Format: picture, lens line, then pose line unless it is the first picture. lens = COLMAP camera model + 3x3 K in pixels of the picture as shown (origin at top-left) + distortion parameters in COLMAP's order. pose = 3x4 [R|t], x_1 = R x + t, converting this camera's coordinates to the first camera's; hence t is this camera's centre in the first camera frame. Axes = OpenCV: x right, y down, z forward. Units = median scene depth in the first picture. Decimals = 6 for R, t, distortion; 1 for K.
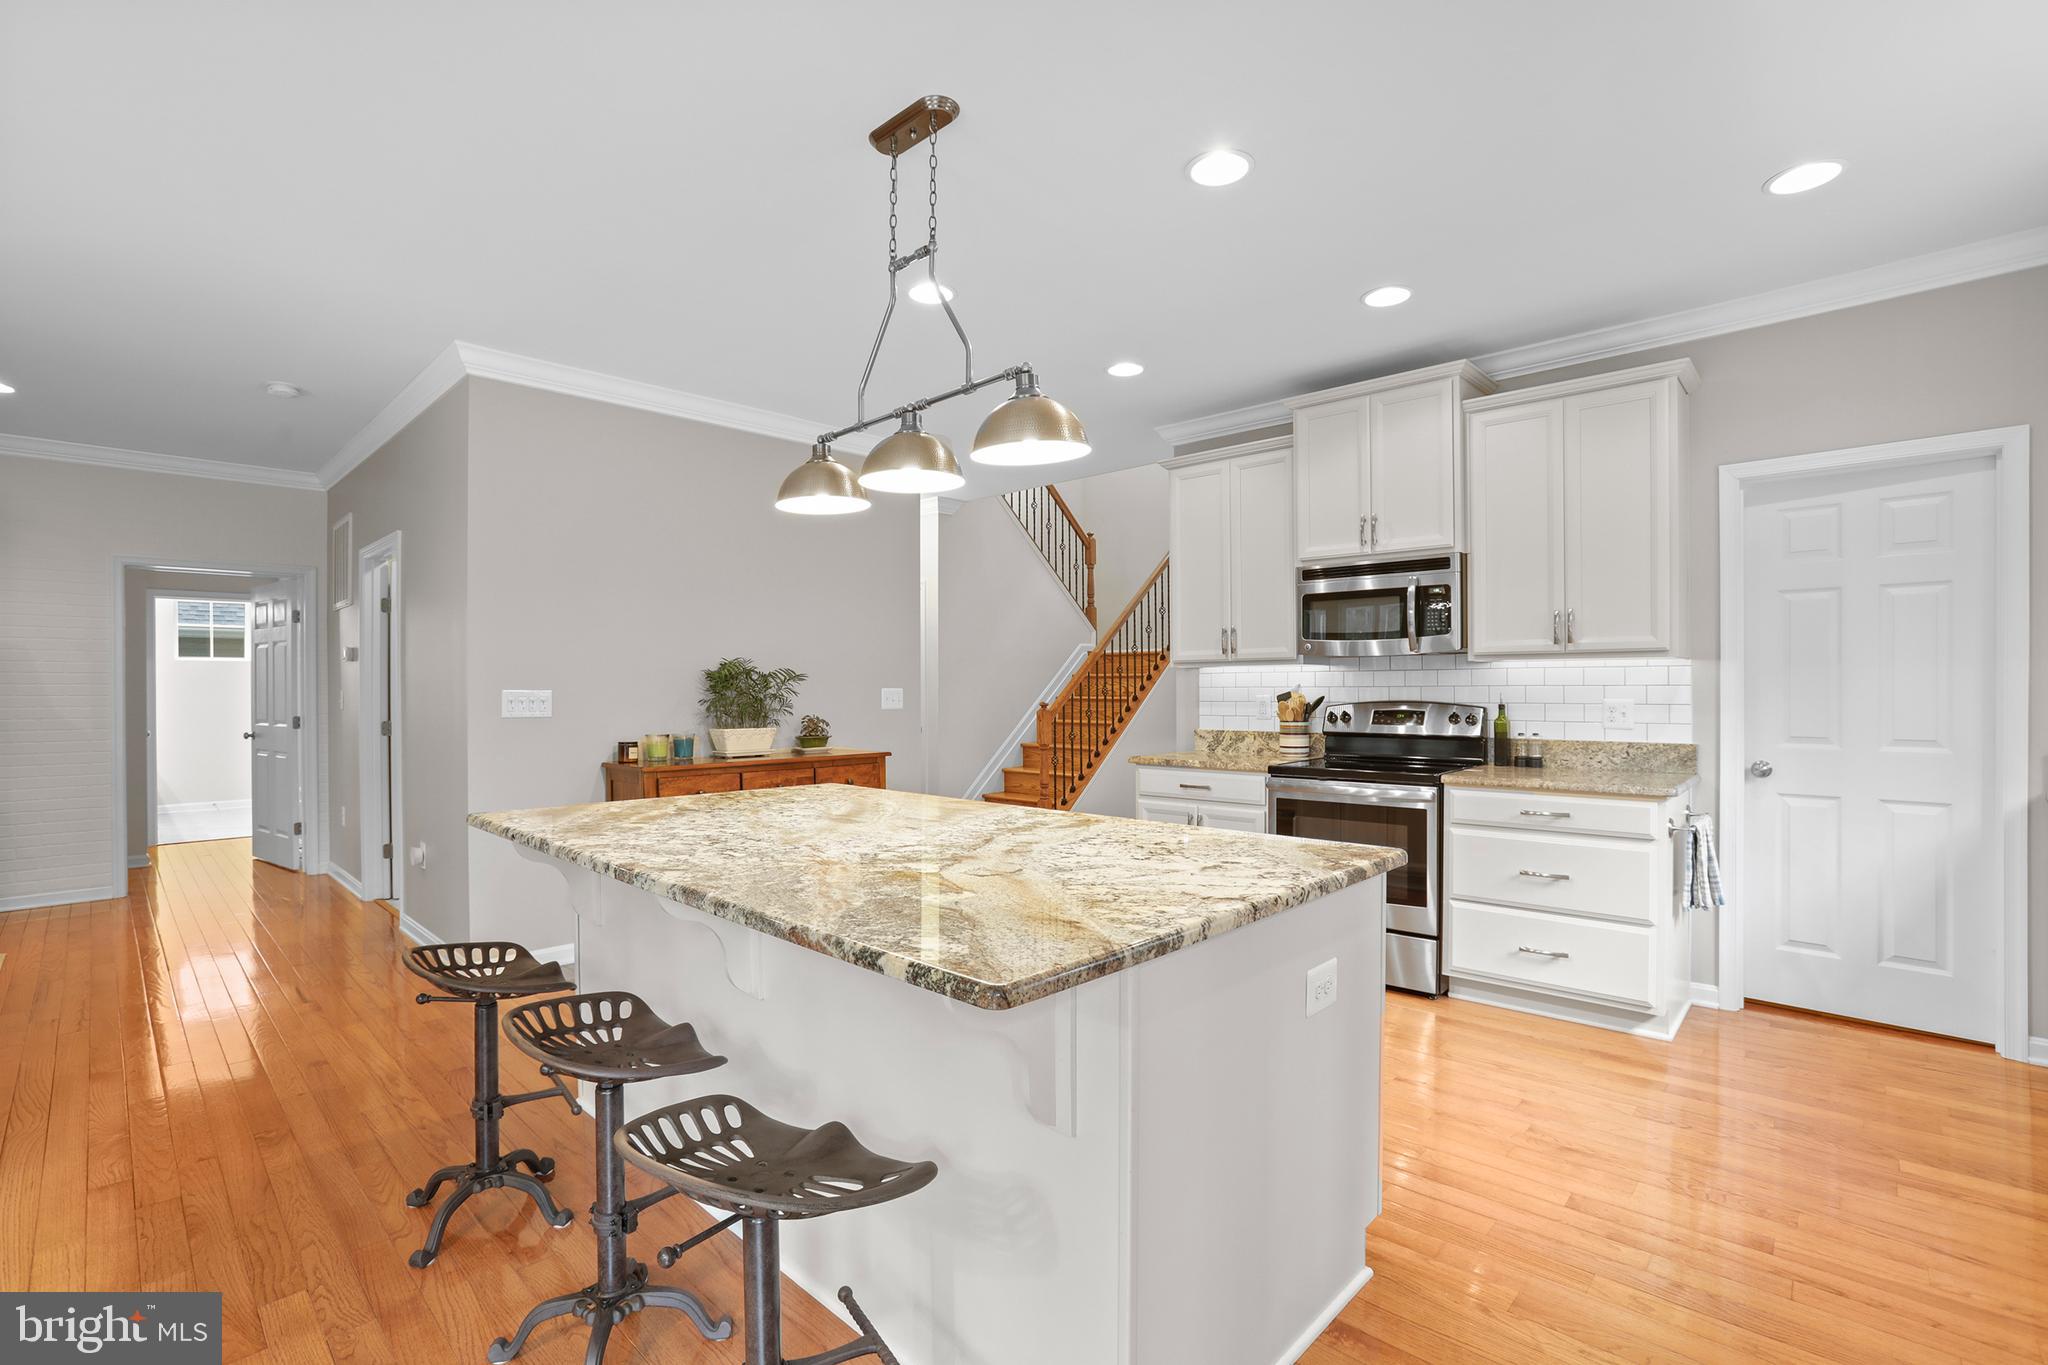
lens RADIAL K [[929.7, 0, 1007.1], [0, 929.7, 693.7], [0, 0, 1]] dist [-0.058225, 0.020001]
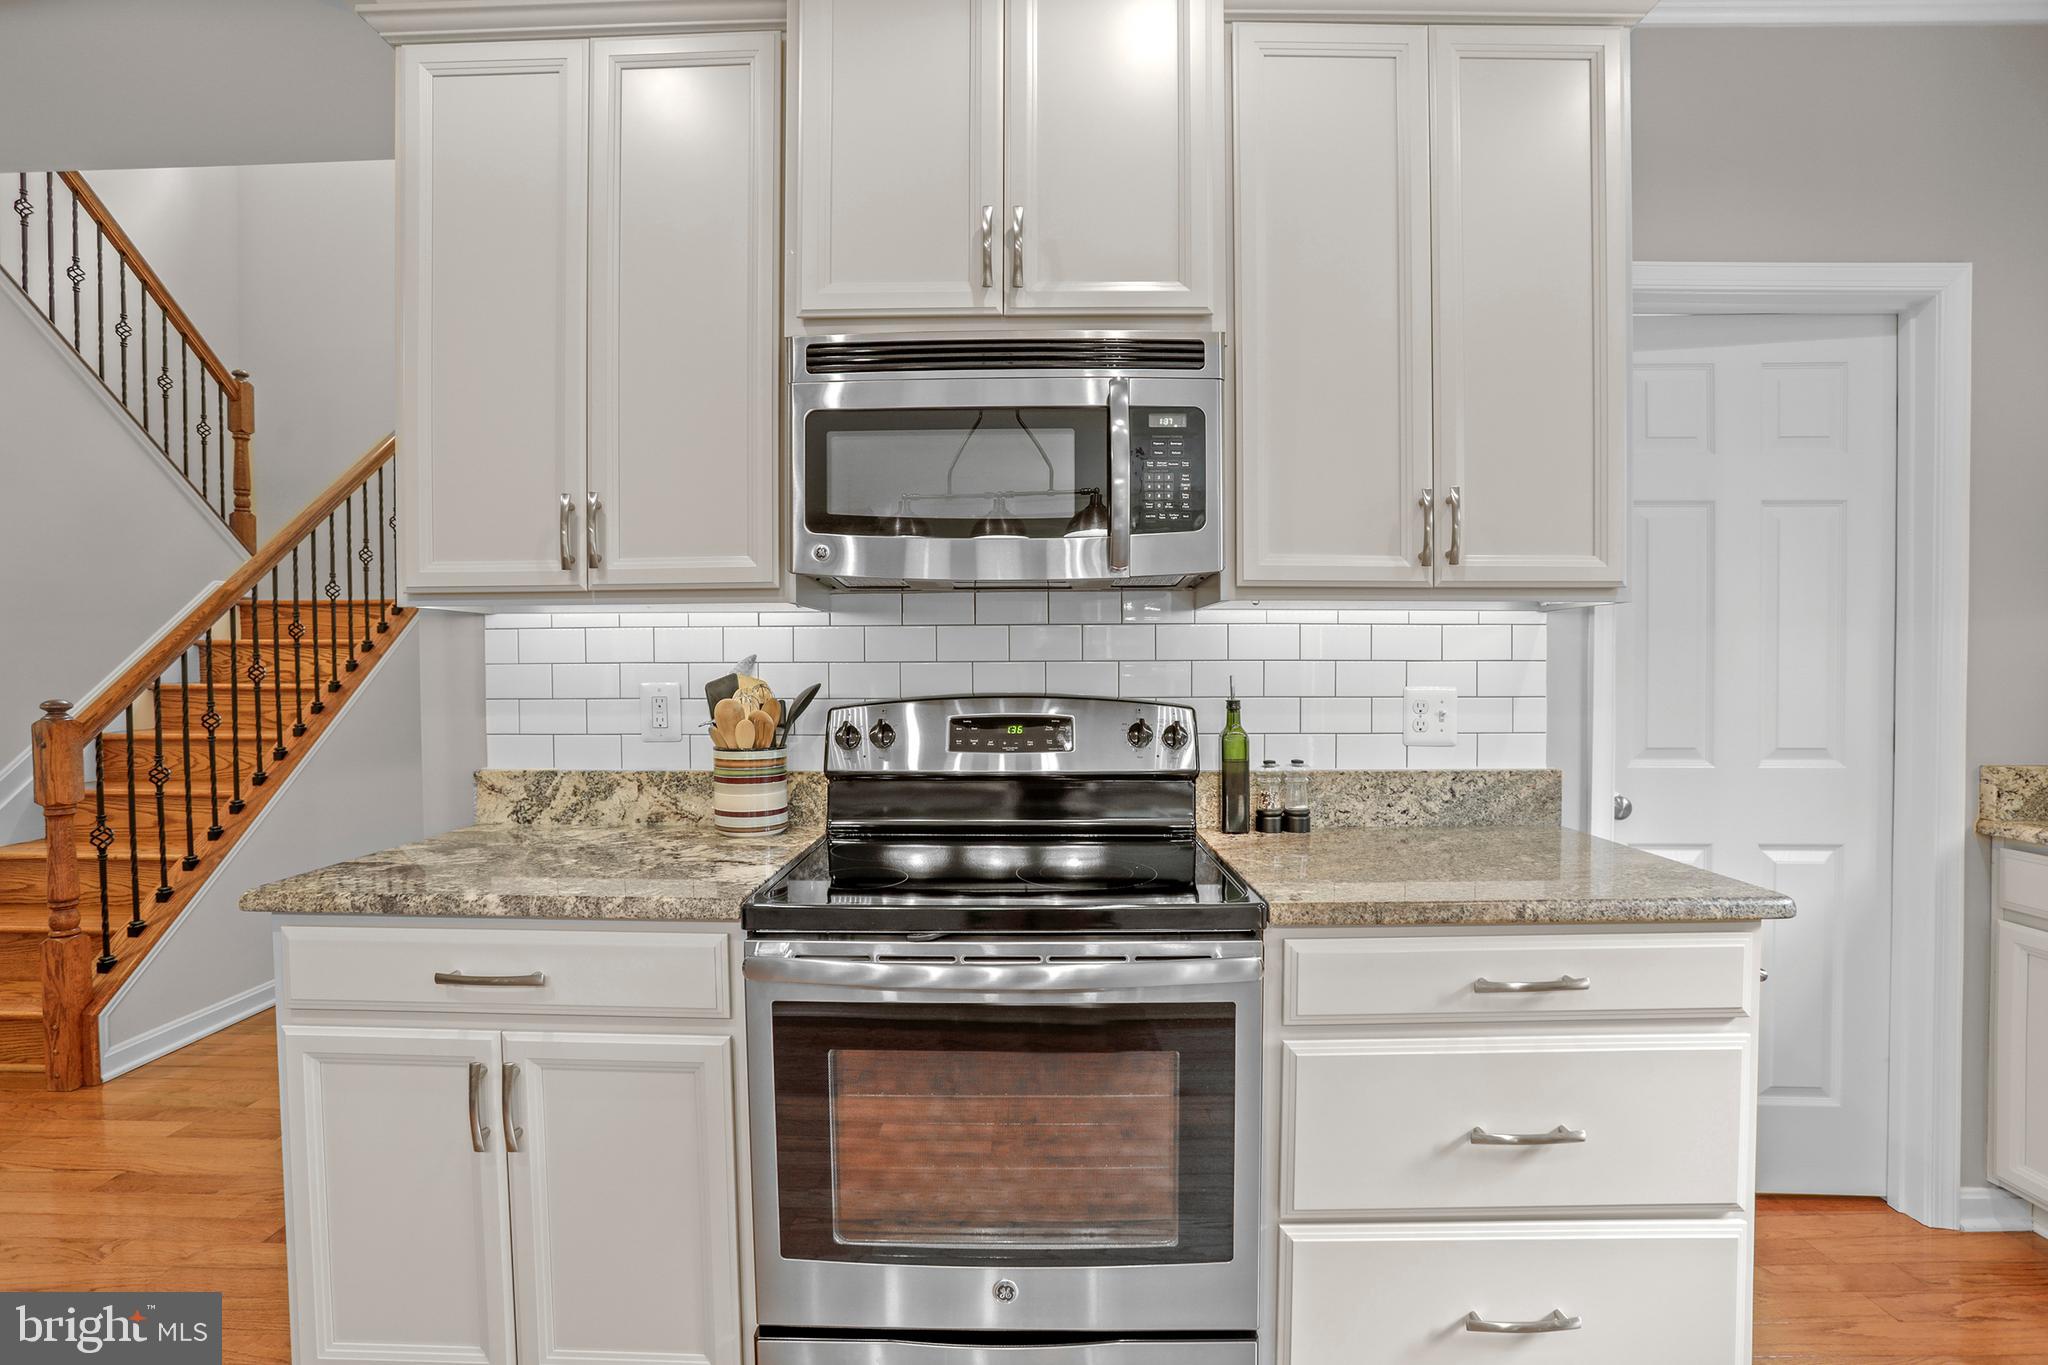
lens RADIAL K [[929.7, 0, 1029.7], [0, 929.7, 690.6], [0, 0, 1]] dist [-0.058225, 0.020001]
pose [[0.725212, -0.014829, 0.688365, 0.125397], [0.002877, 0.999825, 0.018507, -0.002016], [-0.688519, -0.011441, 0.725128, 0.651285]]
